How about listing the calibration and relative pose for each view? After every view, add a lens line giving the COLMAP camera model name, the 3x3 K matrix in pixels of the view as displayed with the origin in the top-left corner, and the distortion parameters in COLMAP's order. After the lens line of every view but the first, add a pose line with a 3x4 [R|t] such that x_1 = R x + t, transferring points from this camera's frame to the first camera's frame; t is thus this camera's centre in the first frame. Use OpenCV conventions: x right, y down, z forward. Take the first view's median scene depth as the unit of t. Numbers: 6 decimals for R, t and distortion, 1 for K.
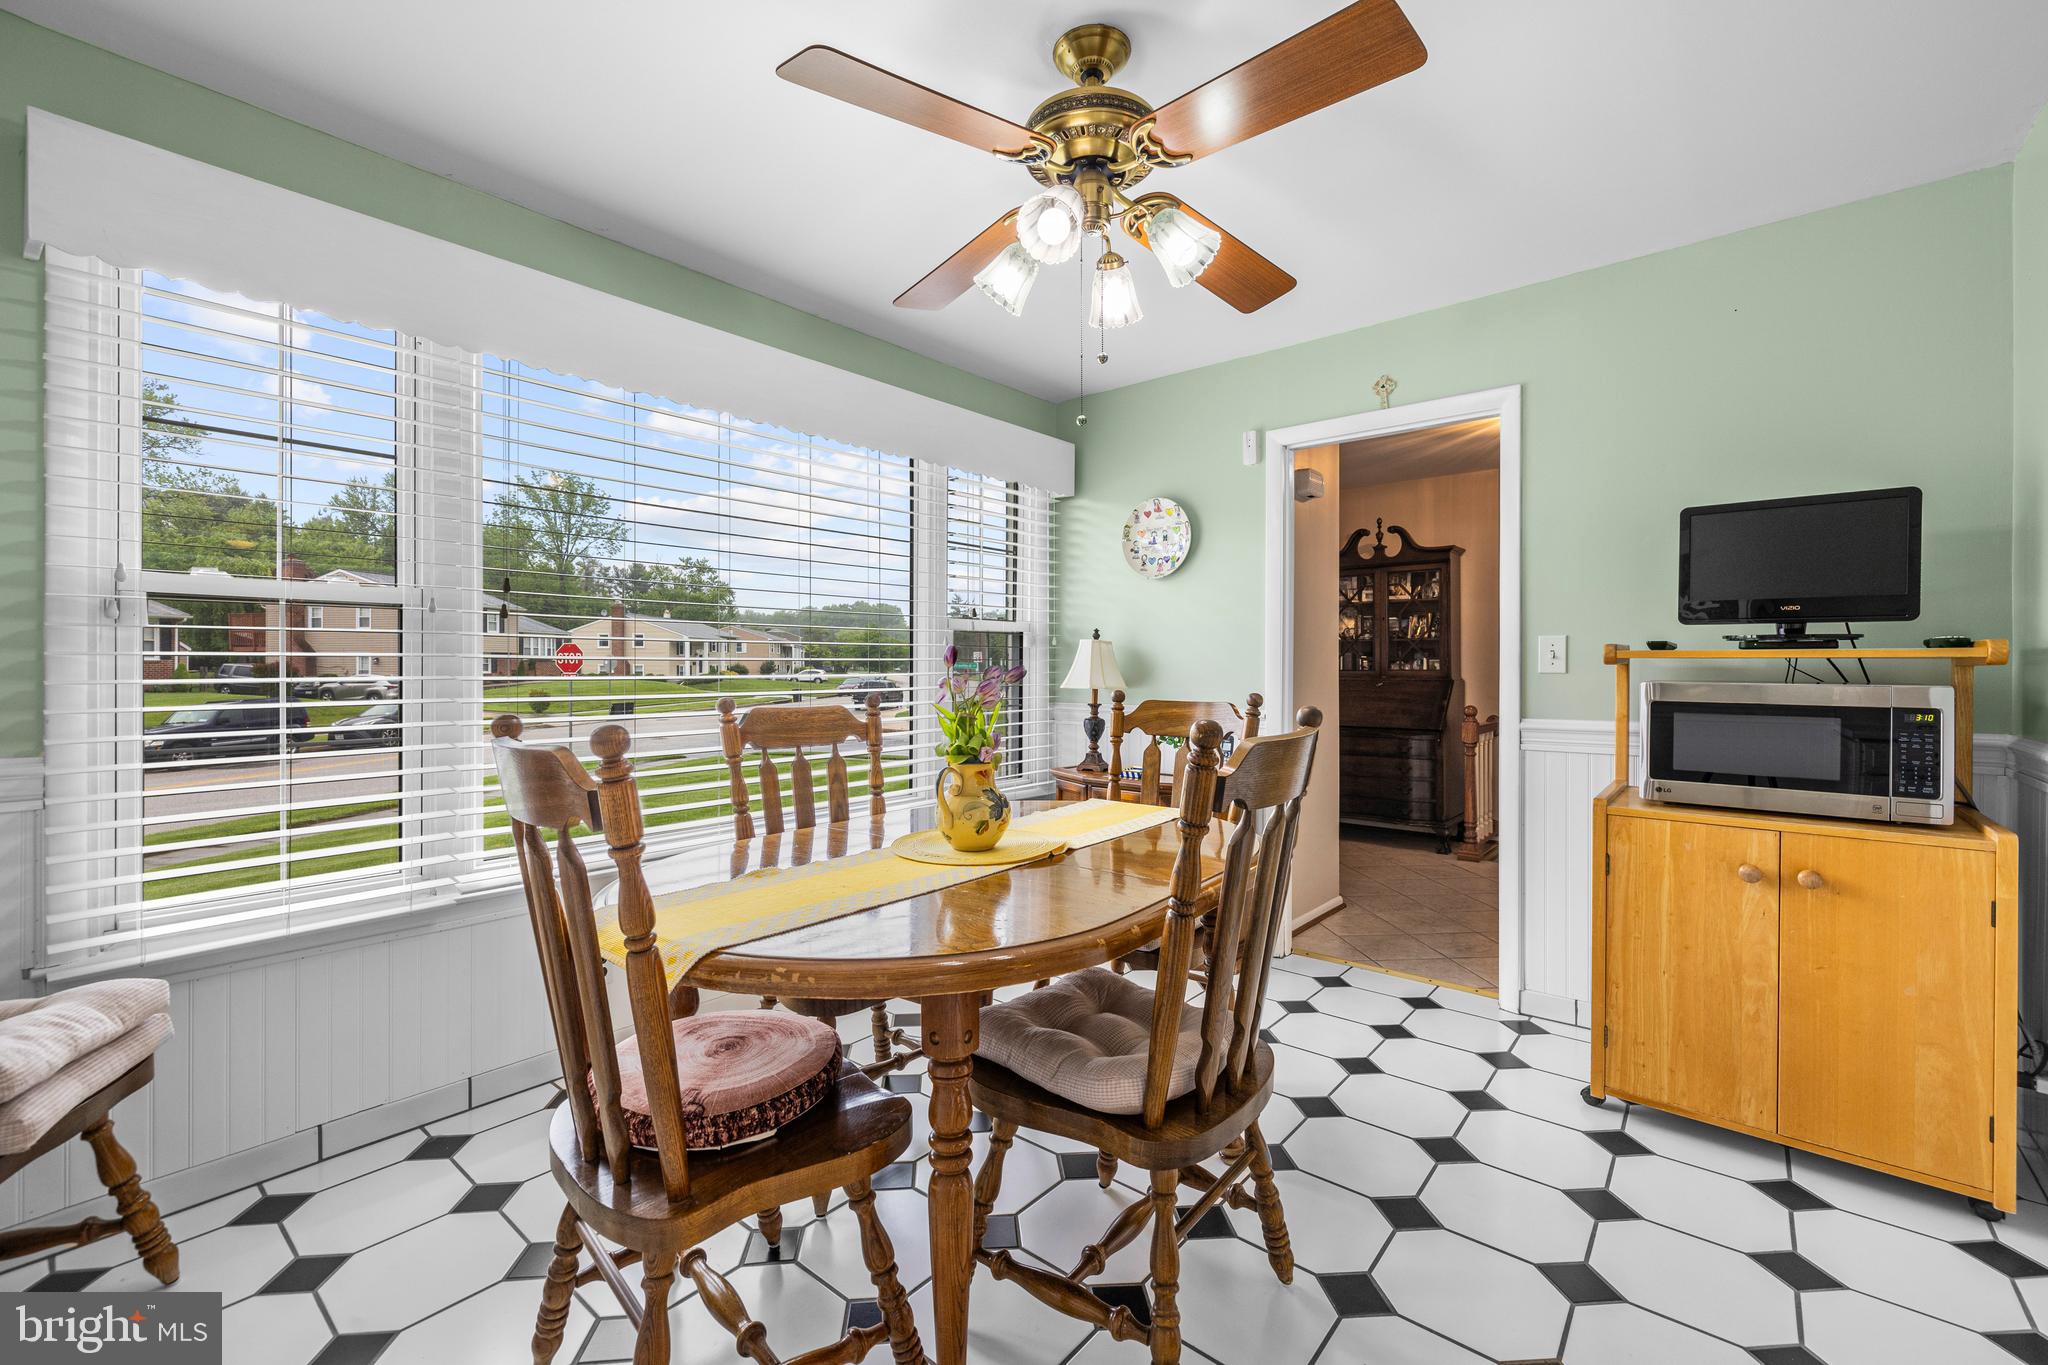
lens RADIAL K [[861.4, 0, 1011.2], [0, 861.4, 650.5], [0, 0, 1]] dist [-0.000300, -0.000229]
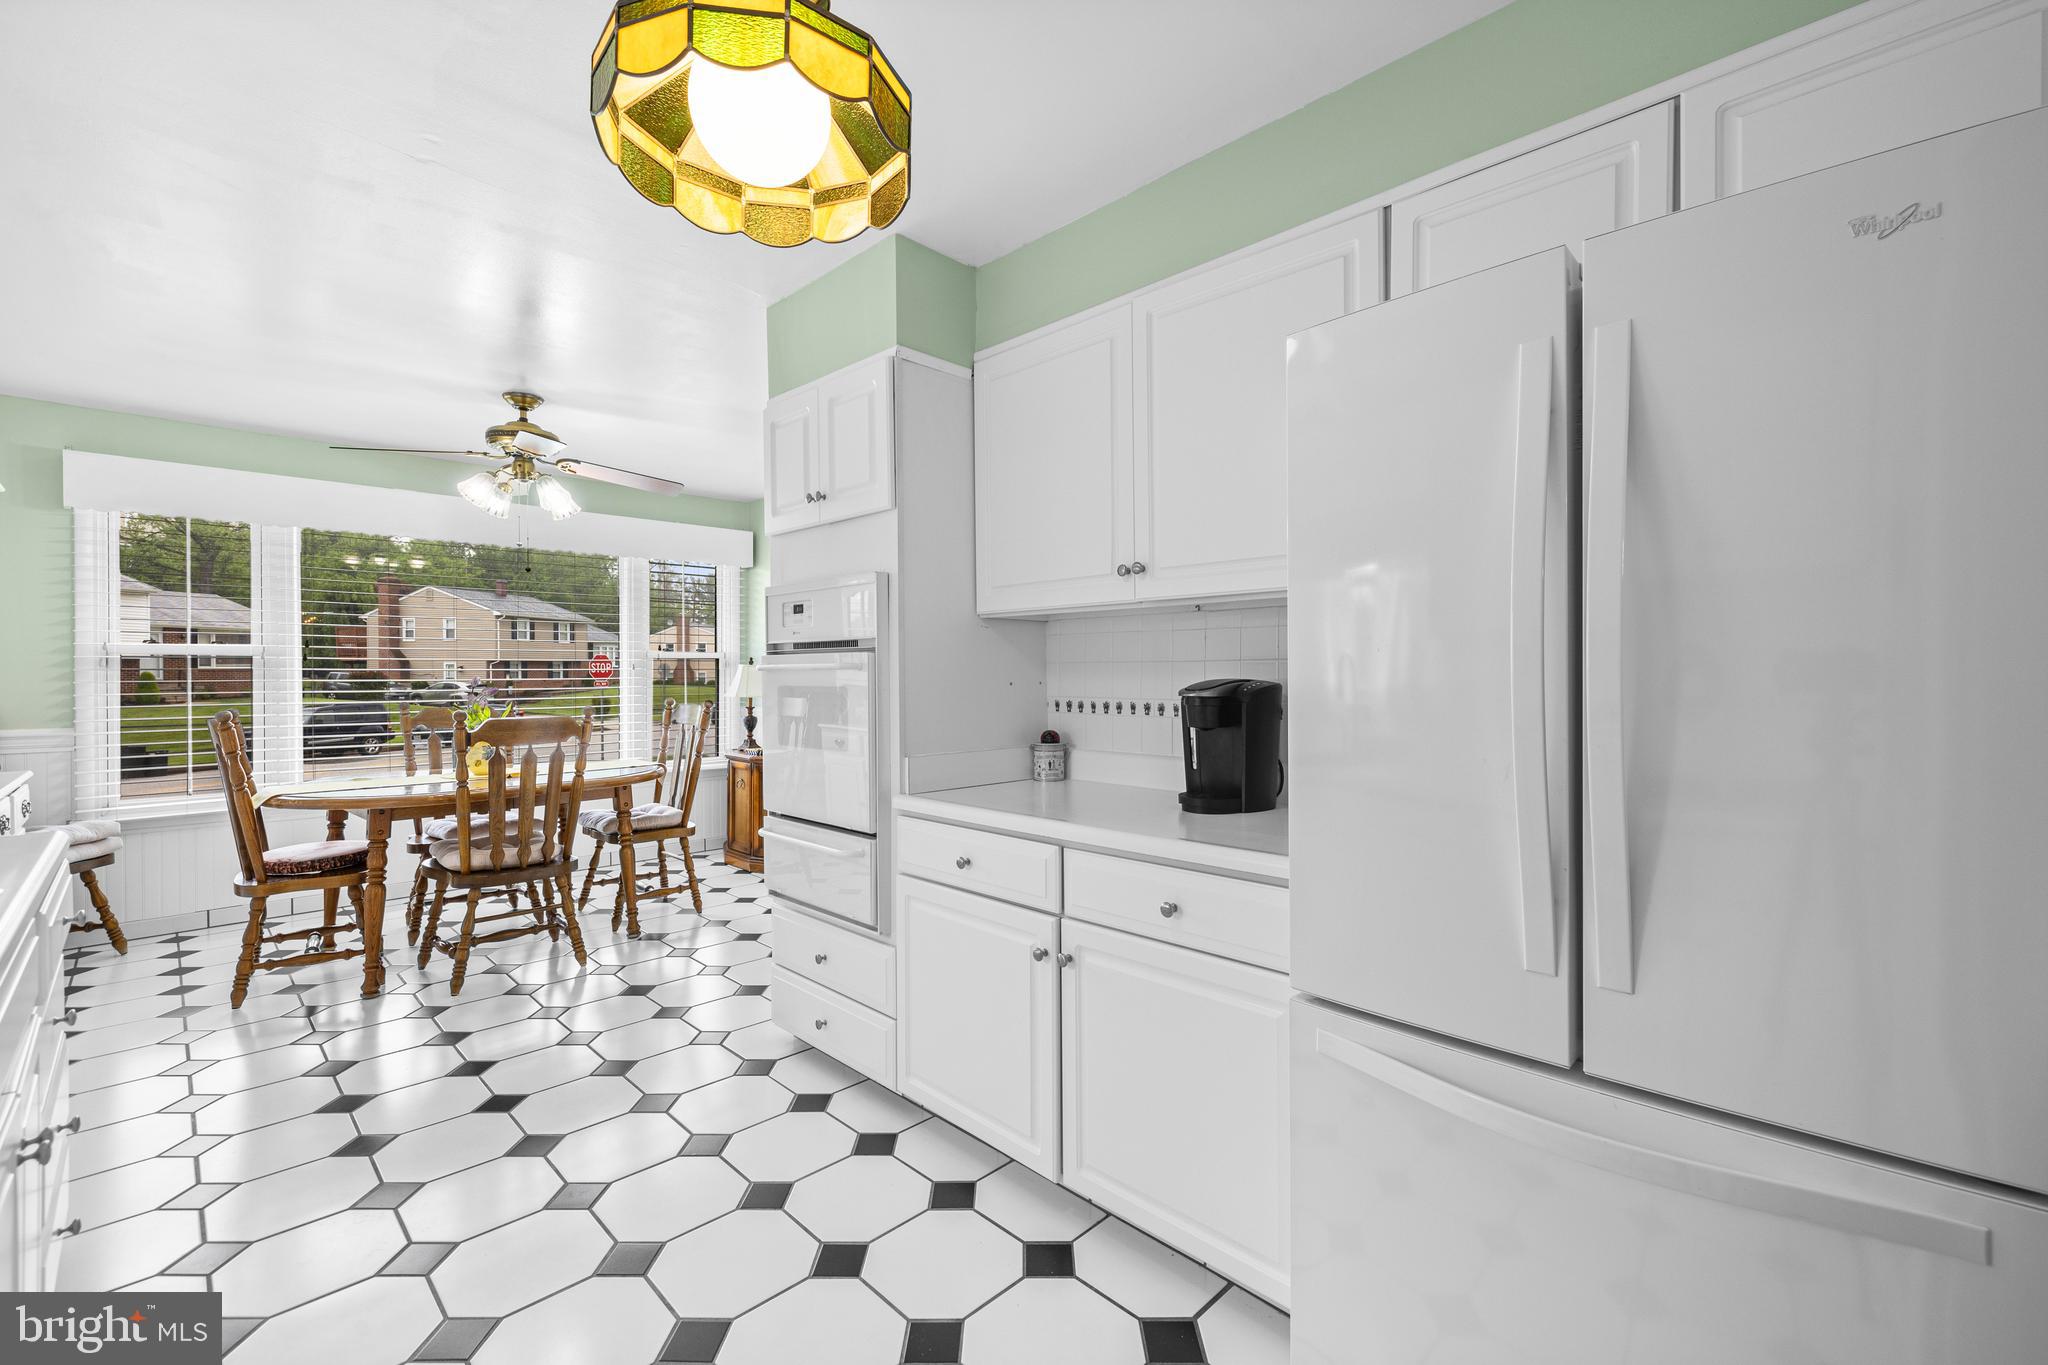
lens RADIAL K [[870.1, 0, 1023.3], [0, 870.1, 657.2], [0, 0, 1]] dist [0.000463, 0.000135]
pose [[0.997013, -0.001759, -0.077218, 1.566914], [0.001987, 0.999994, 0.002880, -0.065548], [0.077212, -0.003025, 0.997010, -1.110309]]
